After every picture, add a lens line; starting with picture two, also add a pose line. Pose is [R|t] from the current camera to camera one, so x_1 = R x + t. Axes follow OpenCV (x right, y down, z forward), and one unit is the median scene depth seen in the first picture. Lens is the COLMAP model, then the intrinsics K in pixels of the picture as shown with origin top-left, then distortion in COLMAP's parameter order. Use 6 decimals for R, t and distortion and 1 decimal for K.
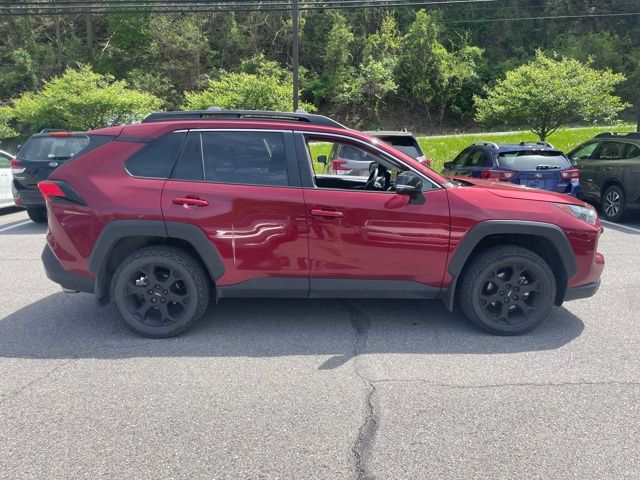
lens RADIAL K [[485.5, 0, 322.0], [0, 485.5, 234.0], [0, 0, 1]] dist [0.091187, -0.121692]
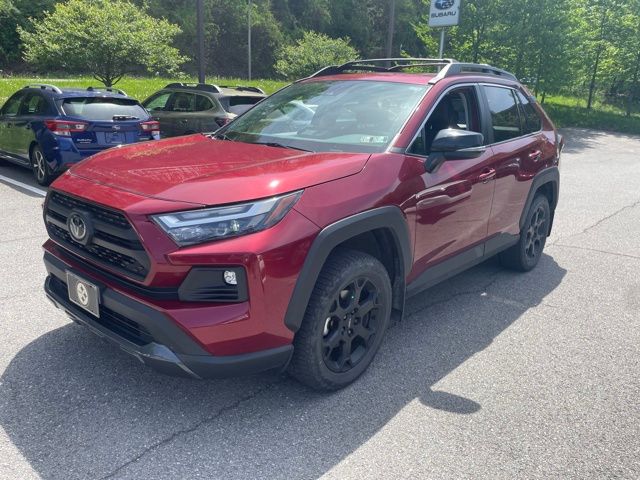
lens RADIAL K [[485.5, 0, 322.0], [0, 485.5, 234.0], [0, 0, 1]] dist [0.091187, -0.121692]
pose [[0.684266, -0.160725, 0.711299, 0.025281], [0.094955, 0.986742, 0.131618, -0.008294], [-0.723024, -0.022520, 0.690456, 0.082262]]
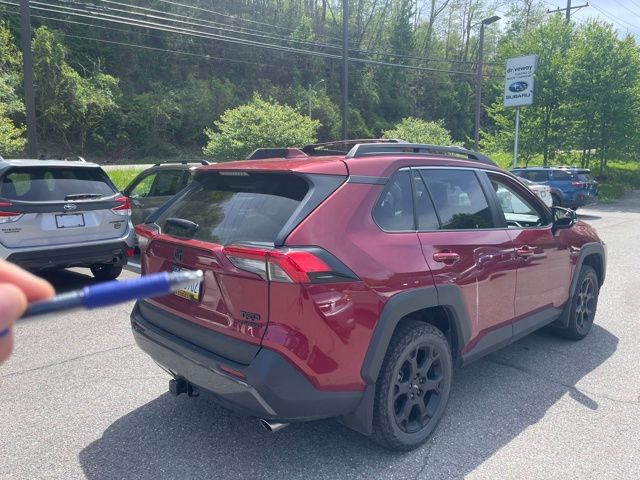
lens RADIAL K [[485.5, 0, 322.0], [0, 485.5, 234.0], [0, 0, 1]] dist [0.091187, -0.121692]
pose [[0.723621, -0.081966, 0.685313, -0.241877], [0.123581, 0.992264, -0.011810, -0.030041], [-0.679044, 0.093238, 0.728152, 0.139930]]
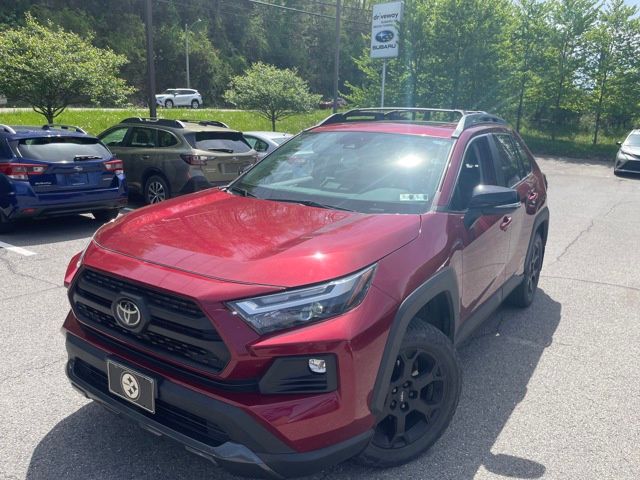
lens RADIAL K [[485.5, 0, 322.0], [0, 485.5, 234.0], [0, 0, 1]] dist [0.091187, -0.121692]
pose [[0.587035, -0.149833, 0.795575, 0.008349], [0.118252, 0.988053, 0.098828, -0.026388], [-0.800879, 0.036063, 0.597740, 0.116052]]
